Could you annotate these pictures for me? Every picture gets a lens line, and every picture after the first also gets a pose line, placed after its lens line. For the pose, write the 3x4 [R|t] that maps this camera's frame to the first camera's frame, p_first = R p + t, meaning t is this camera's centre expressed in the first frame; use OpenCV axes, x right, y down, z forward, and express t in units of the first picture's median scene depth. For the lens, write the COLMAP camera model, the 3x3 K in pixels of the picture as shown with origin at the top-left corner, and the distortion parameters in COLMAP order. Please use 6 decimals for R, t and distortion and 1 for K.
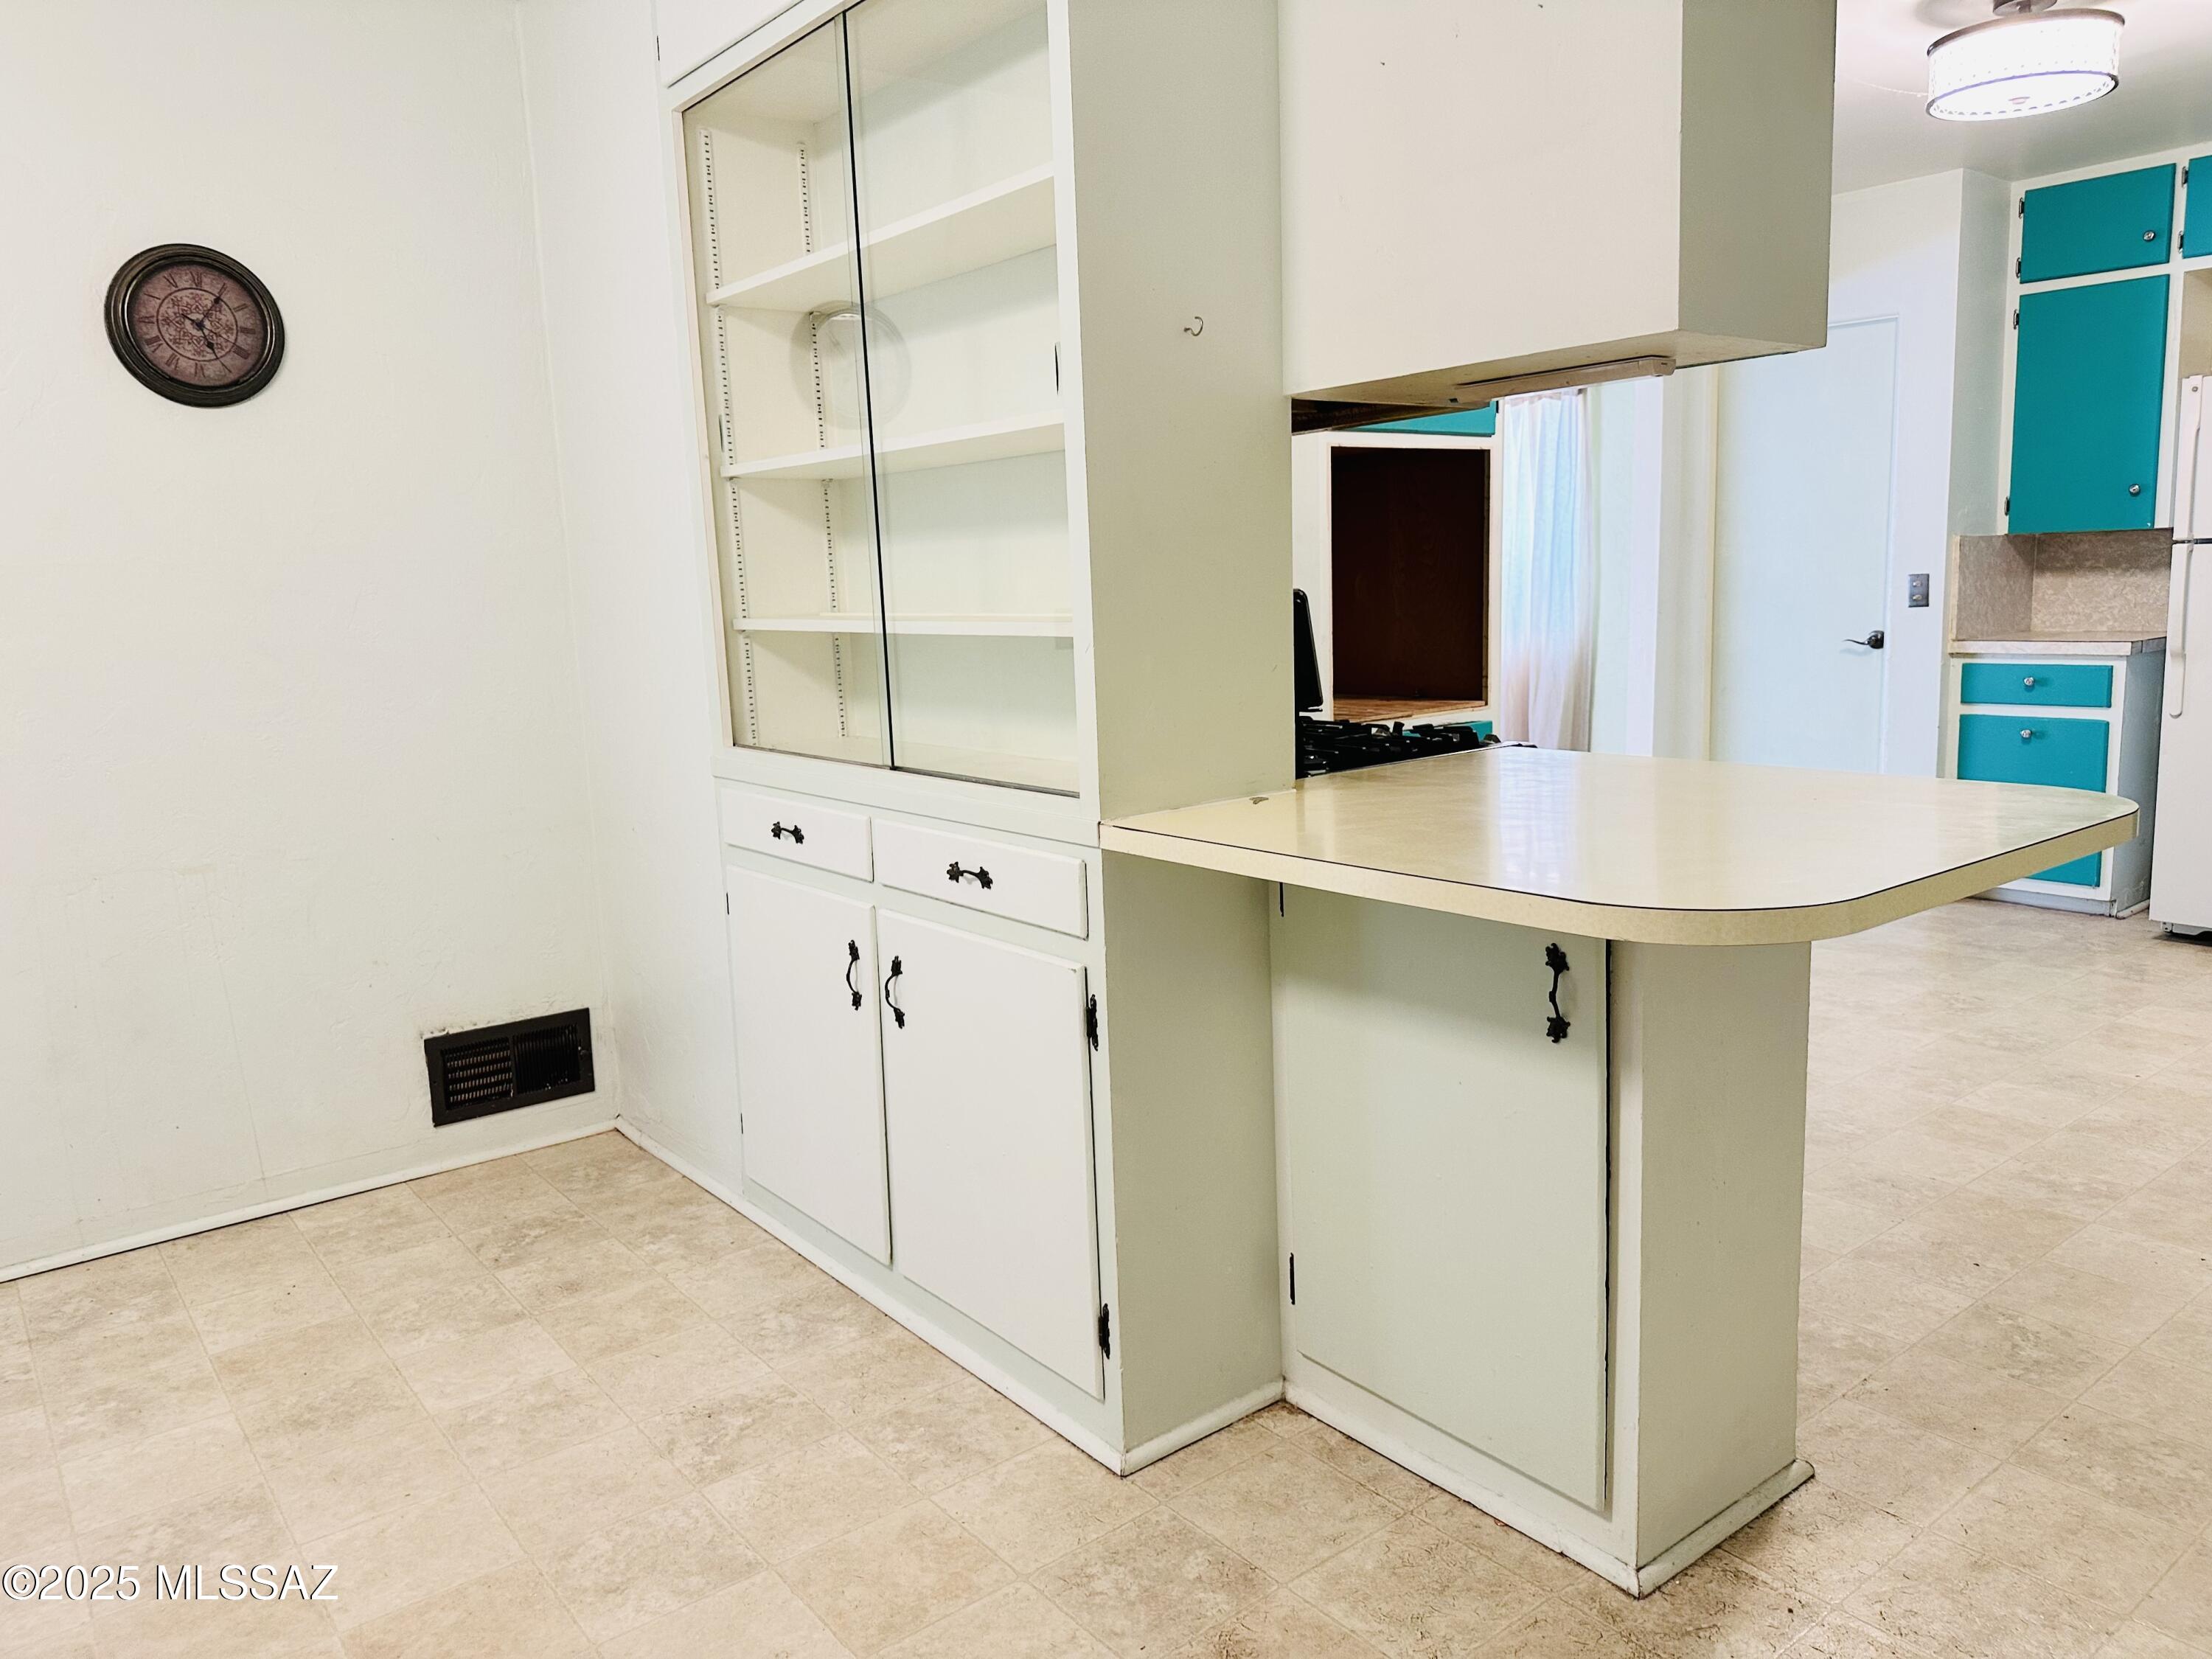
lens RADIAL K [[1558.6, 0, 1128.0], [0, 1558.6, 814.0], [0, 0, 1]] dist [0.028927, -0.010835]
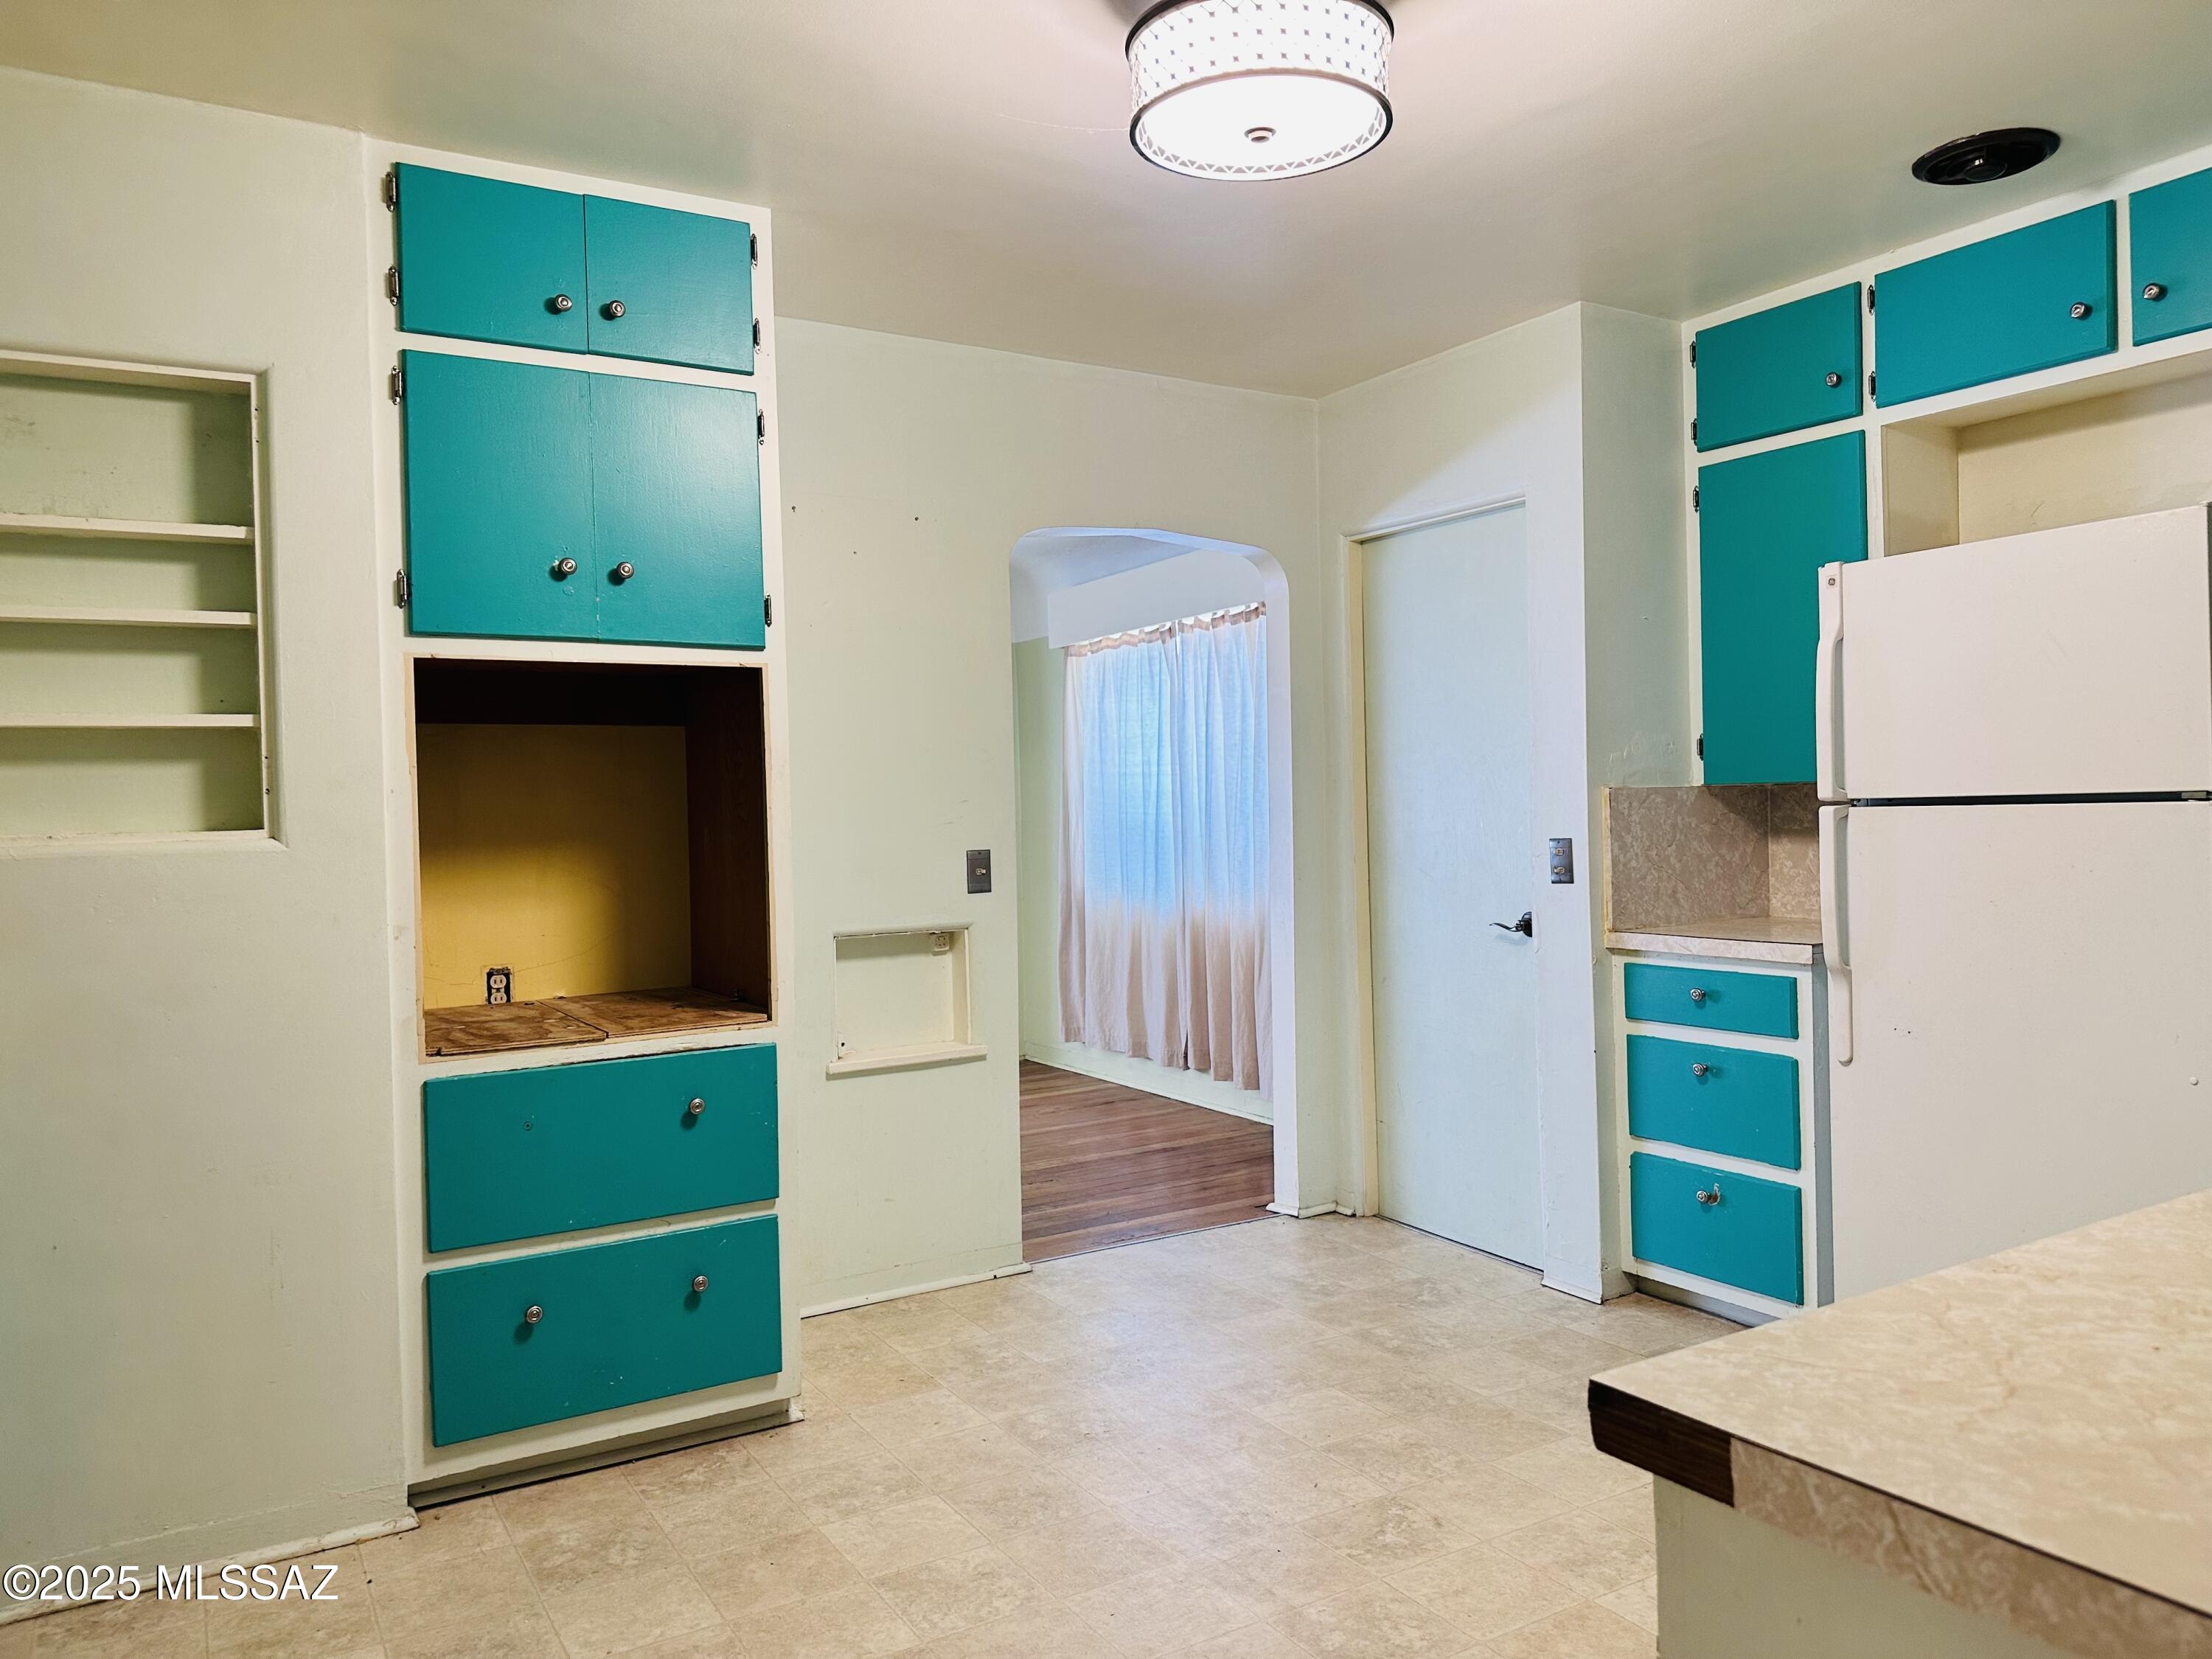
lens RADIAL K [[1558.6, 0, 1089.0], [0, 1558.6, 837.0], [0, 0, 1]] dist [0.028927, -0.010835]
pose [[0.991272, 0.012910, -0.131198, 0.397945], [-0.029775, 0.991404, -0.127407, -0.057125], [0.128426, 0.130201, 0.983135, 0.273319]]
